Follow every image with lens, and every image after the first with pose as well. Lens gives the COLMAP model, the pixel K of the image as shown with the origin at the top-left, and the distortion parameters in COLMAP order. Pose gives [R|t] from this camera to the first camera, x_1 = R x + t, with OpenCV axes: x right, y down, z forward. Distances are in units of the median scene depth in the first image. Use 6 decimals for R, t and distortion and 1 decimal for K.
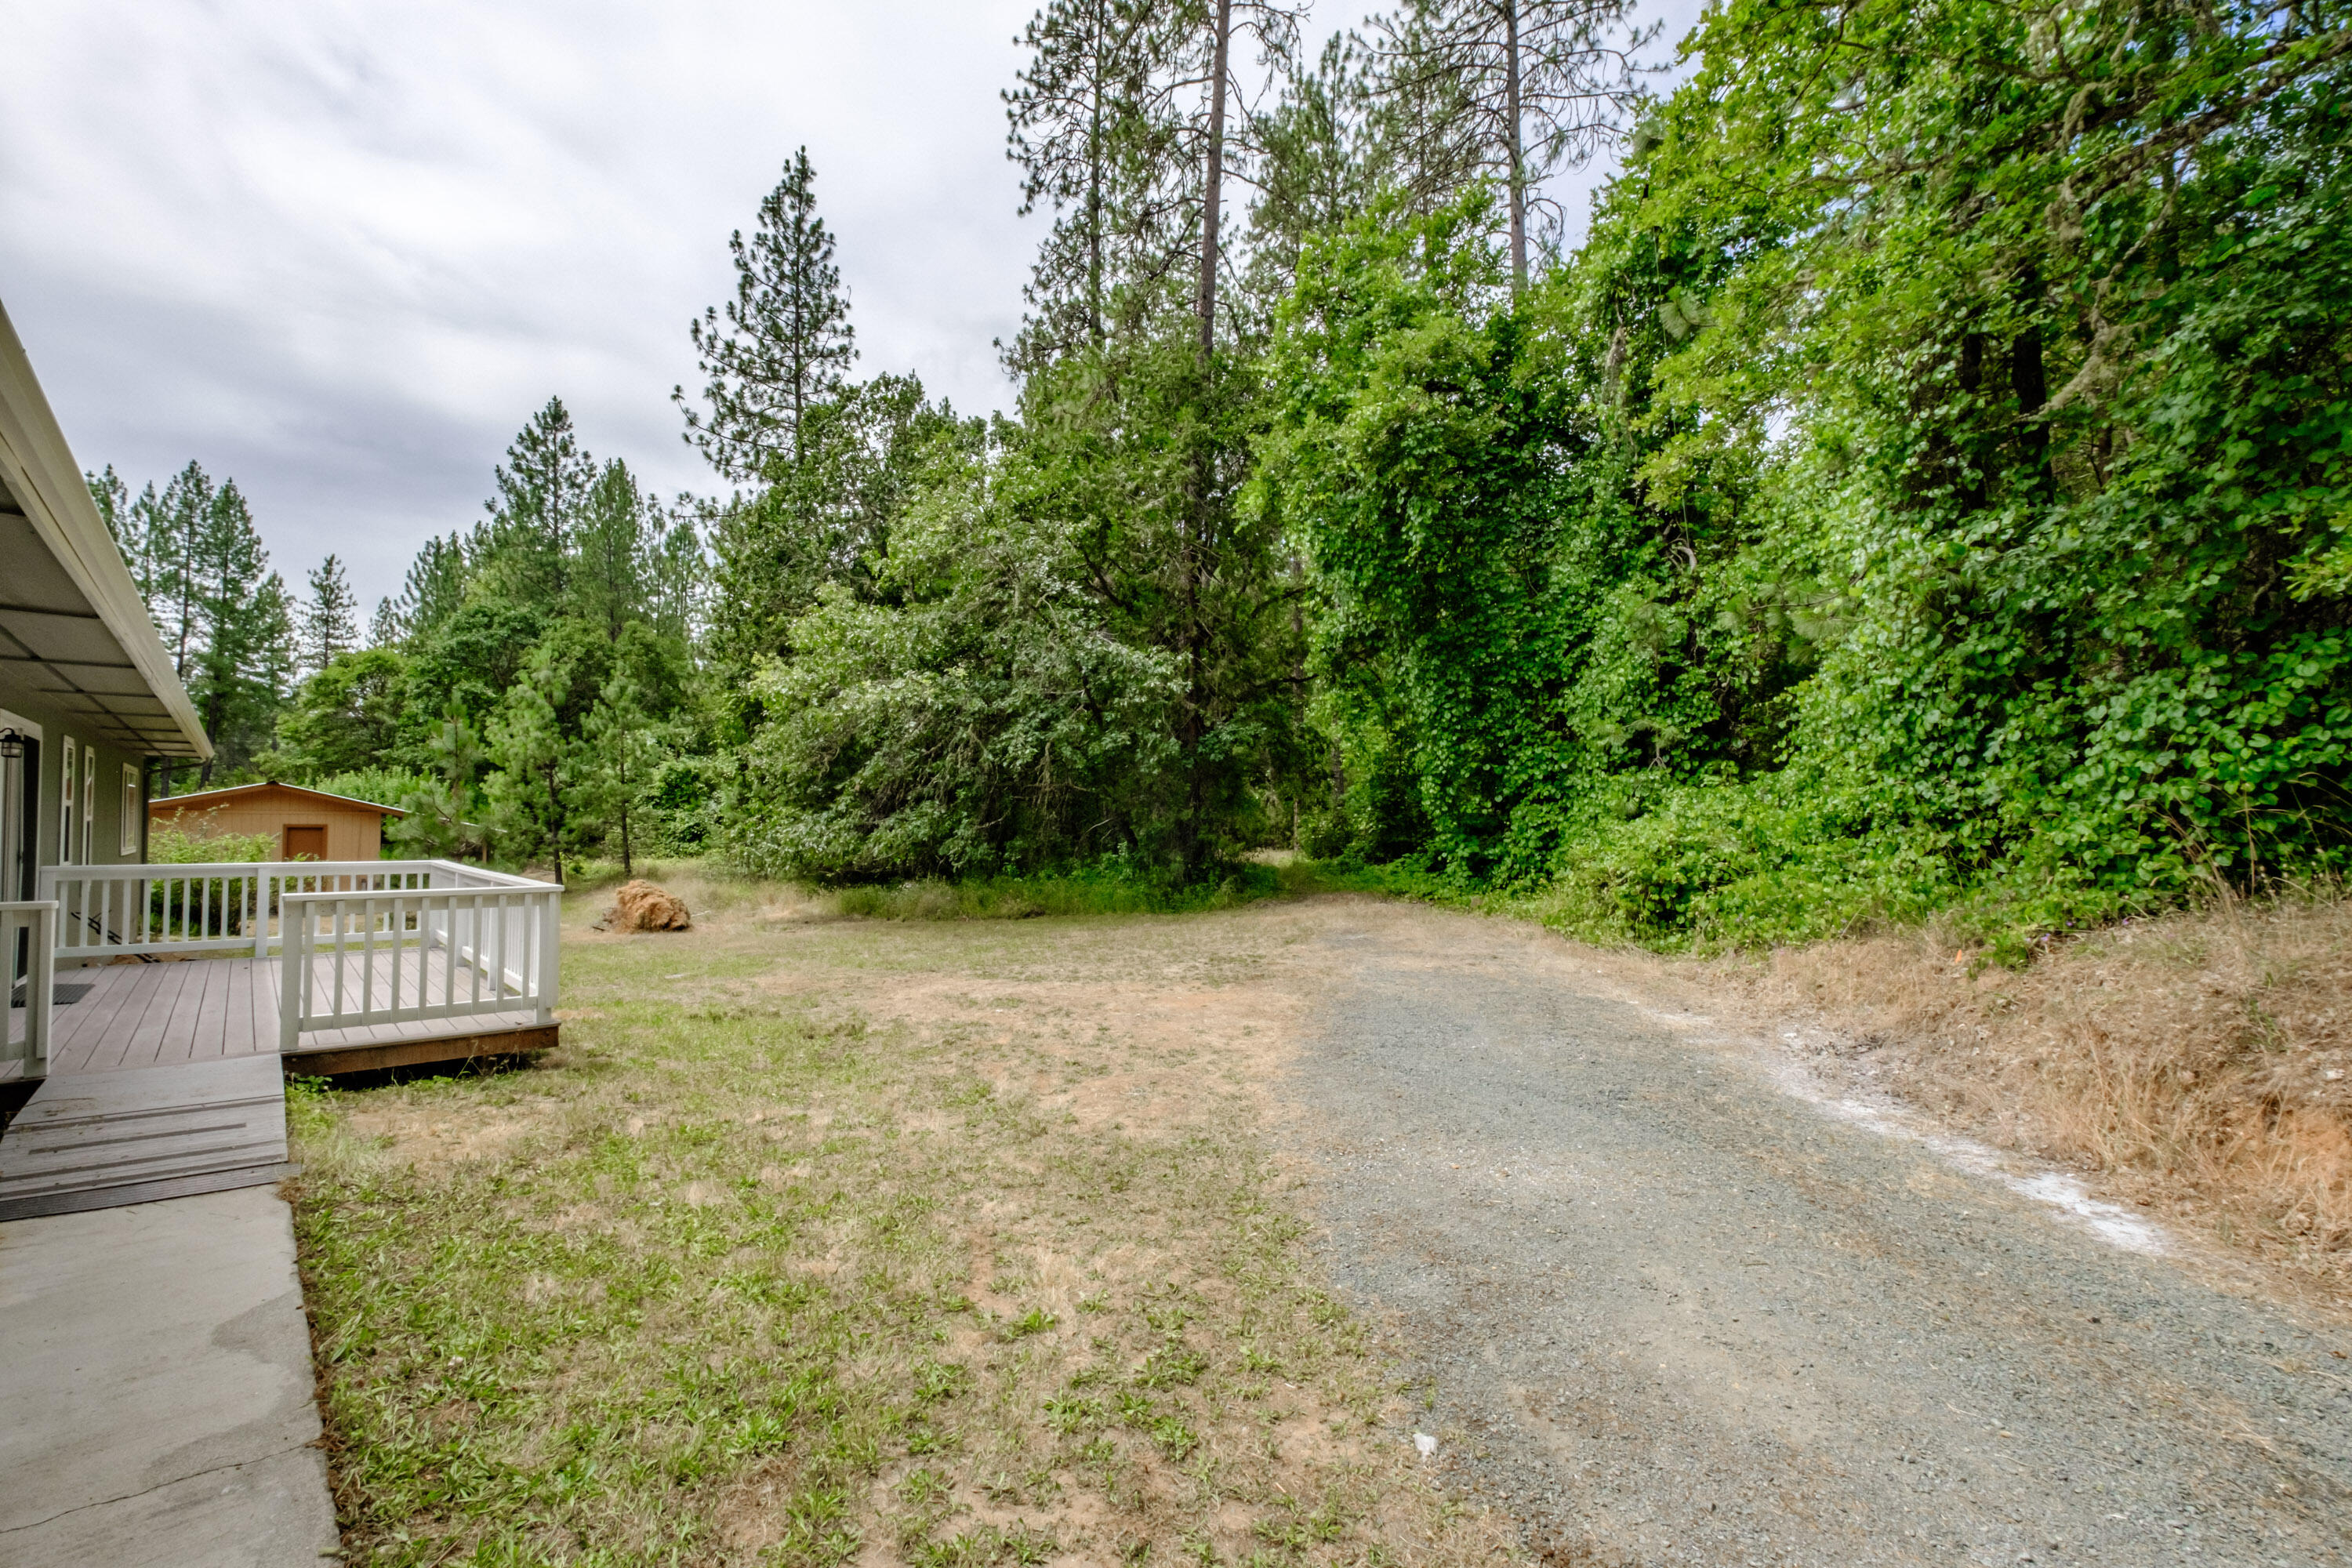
lens RADIAL K [[1012.3, 0, 1149.9], [0, 1012.3, 796.2], [0, 0, 1]] dist [-0.008785, 0.002073]
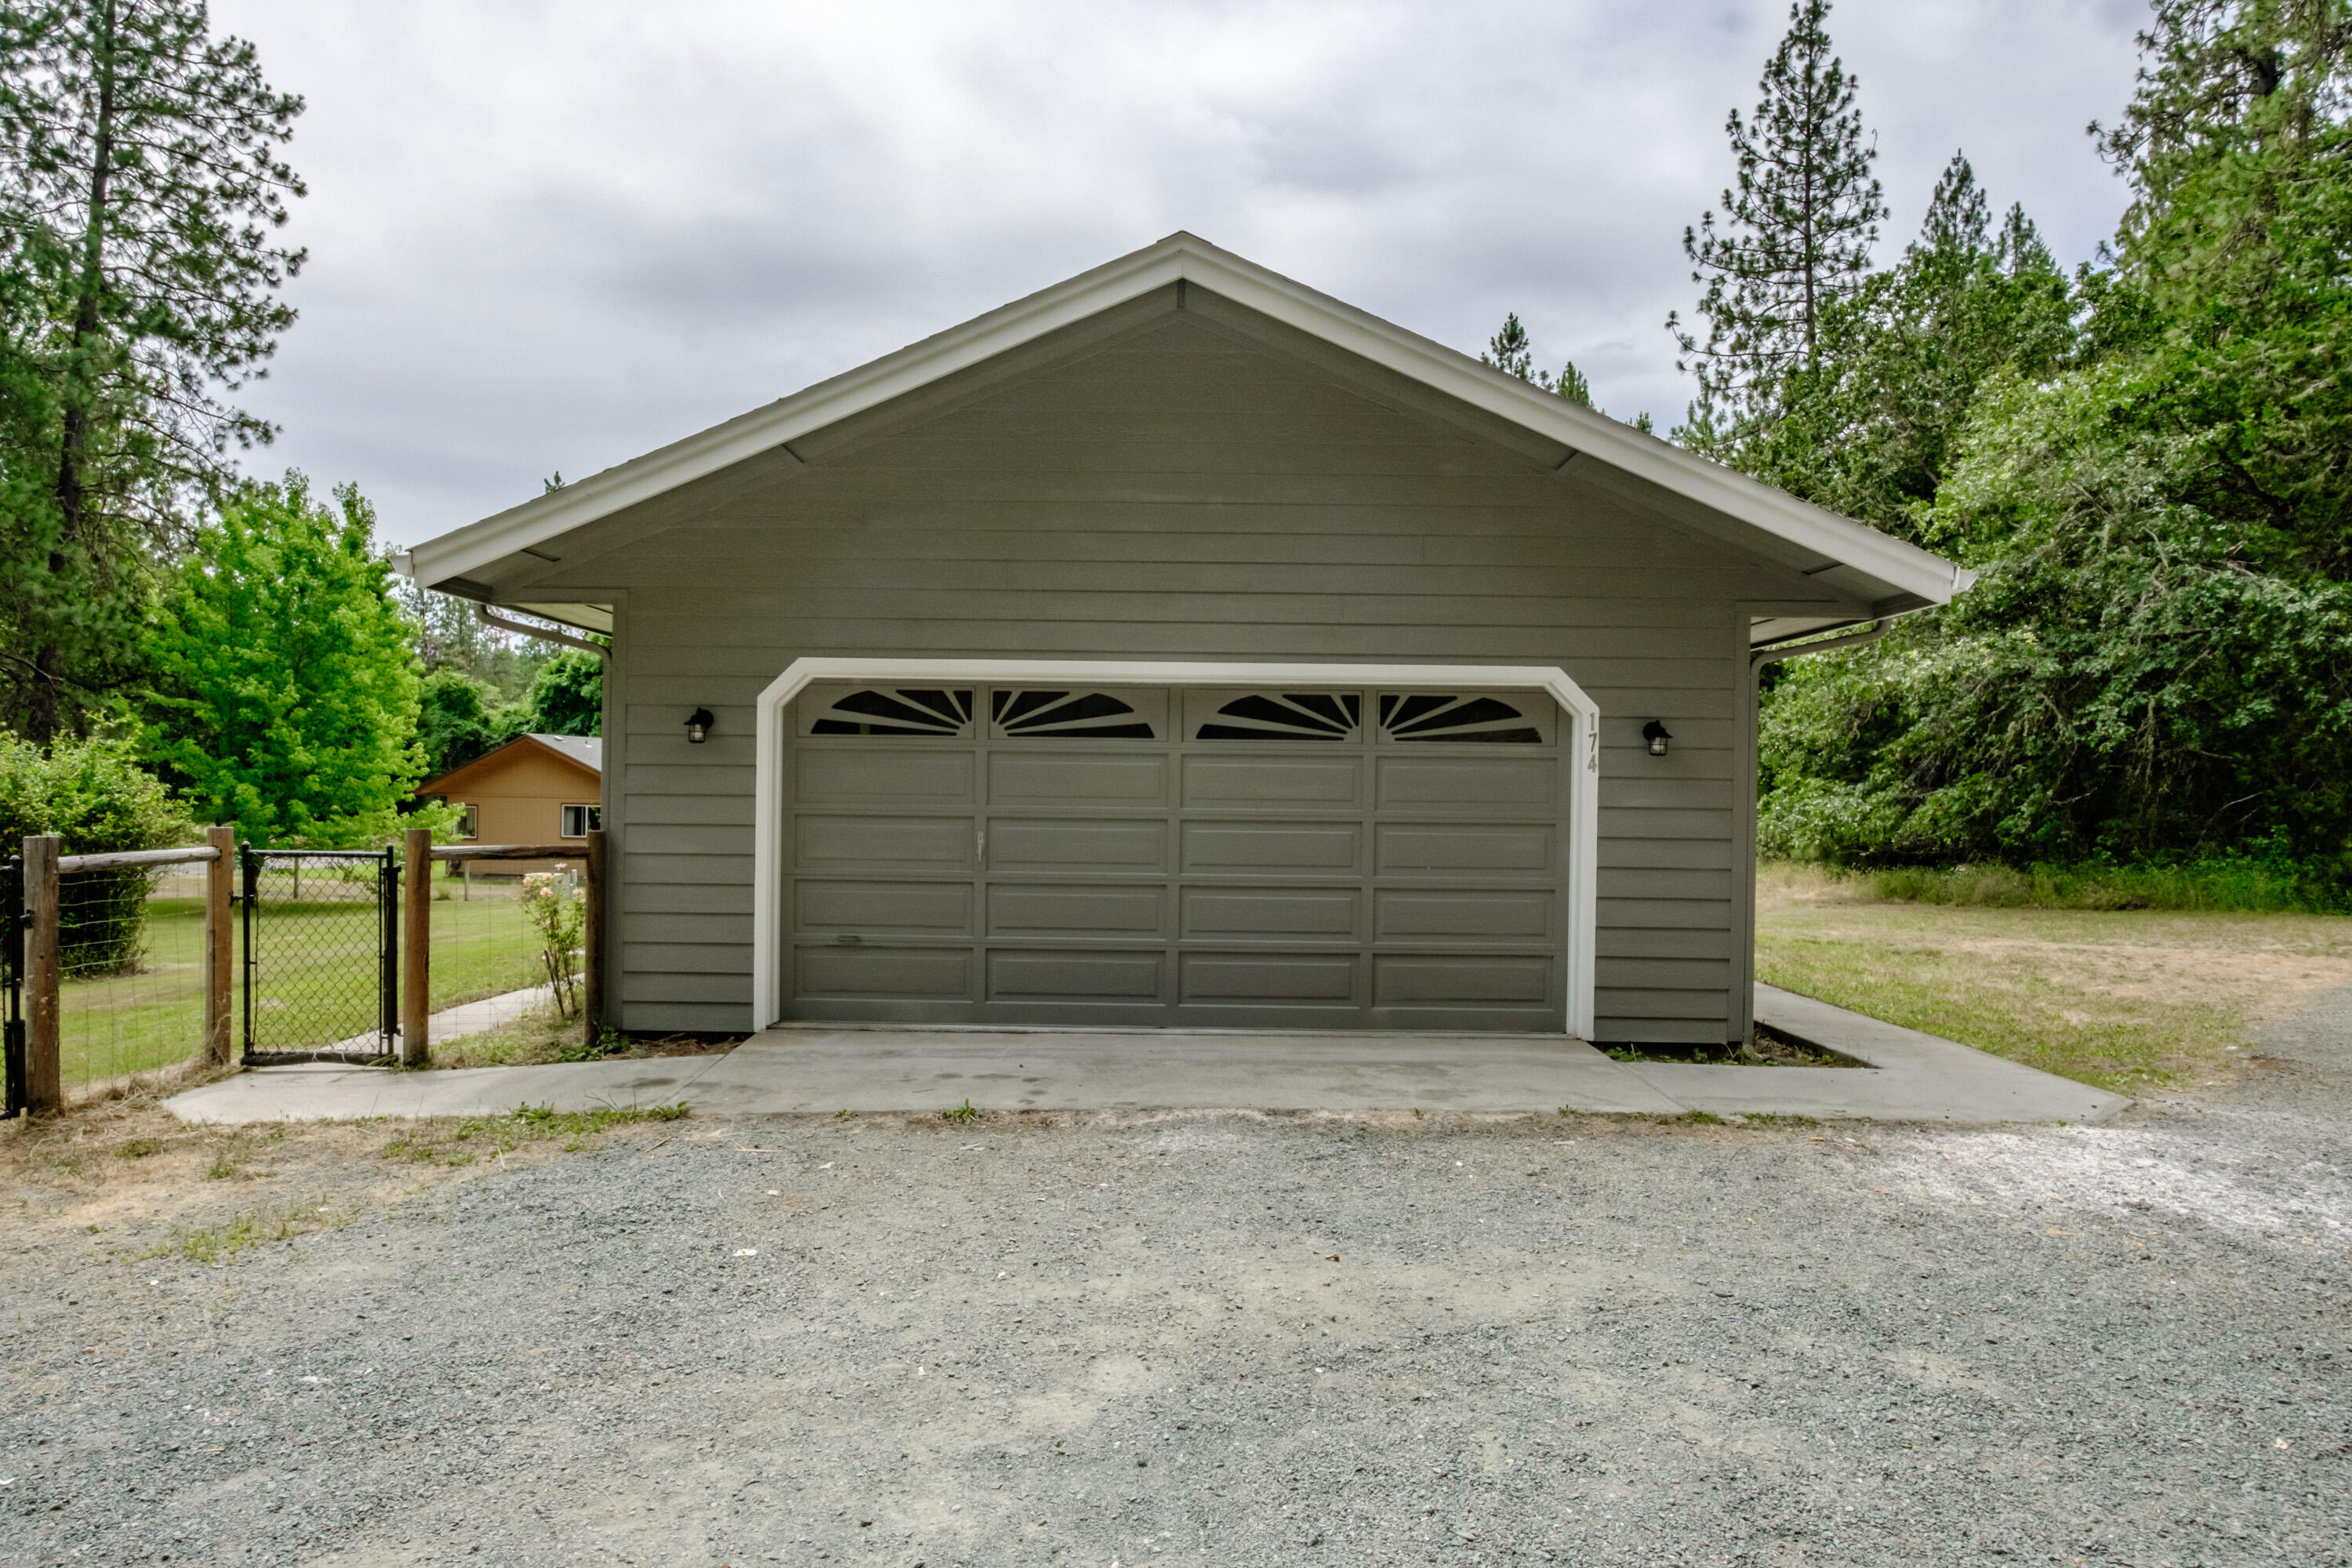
lens RADIAL K [[1404.3, 0, 1178.2], [0, 1404.3, 799.6], [0, 0, 1]] dist [0.001114, 0.004581]
pose [[0.744661, 0.008006, -0.667394, 0.044013], [0.014507, 0.999498, 0.028176, -0.009946], [0.667285, -0.030664, 0.744171, -0.232637]]
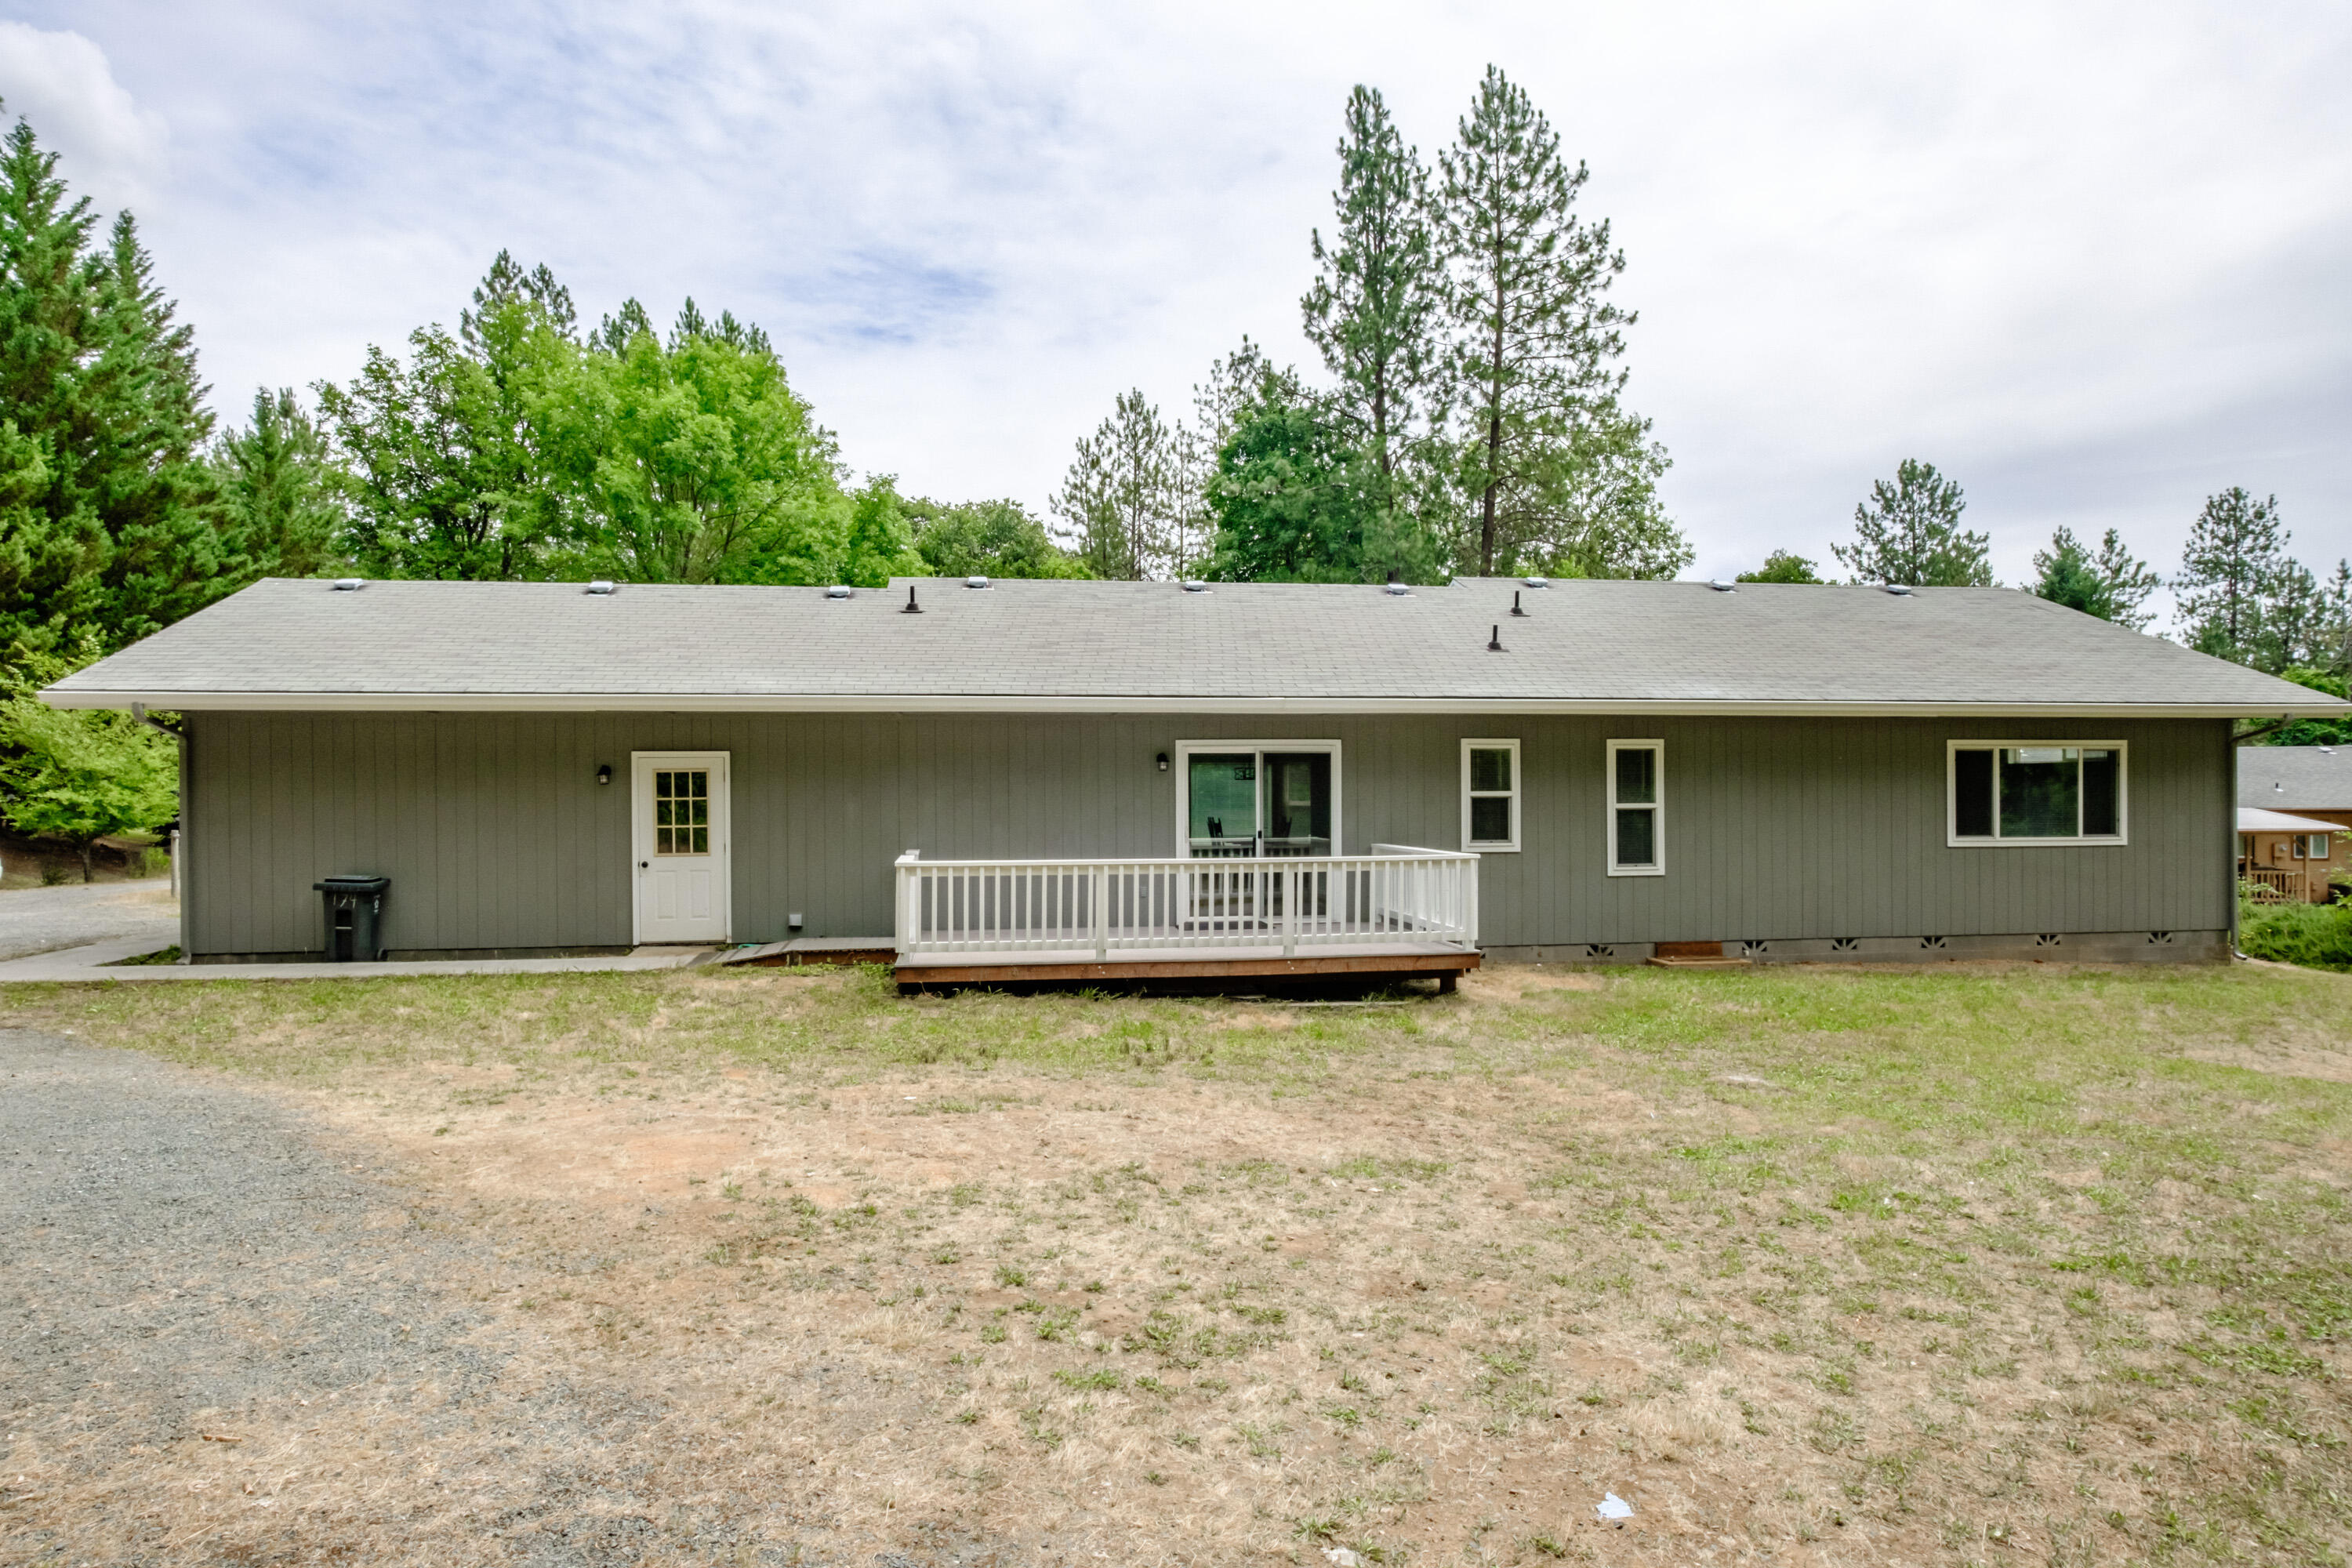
lens RADIAL K [[1328.8, 0, 1157.2], [0, 1328.8, 806.1], [0, 0, 1]] dist [0.002015, -0.000665]
pose [[-0.549978, 0.004377, -0.835168, 0.123173], [0.025100, 0.999621, -0.011290, 0.007488], [0.834802, -0.027172, -0.549879, 0.400426]]
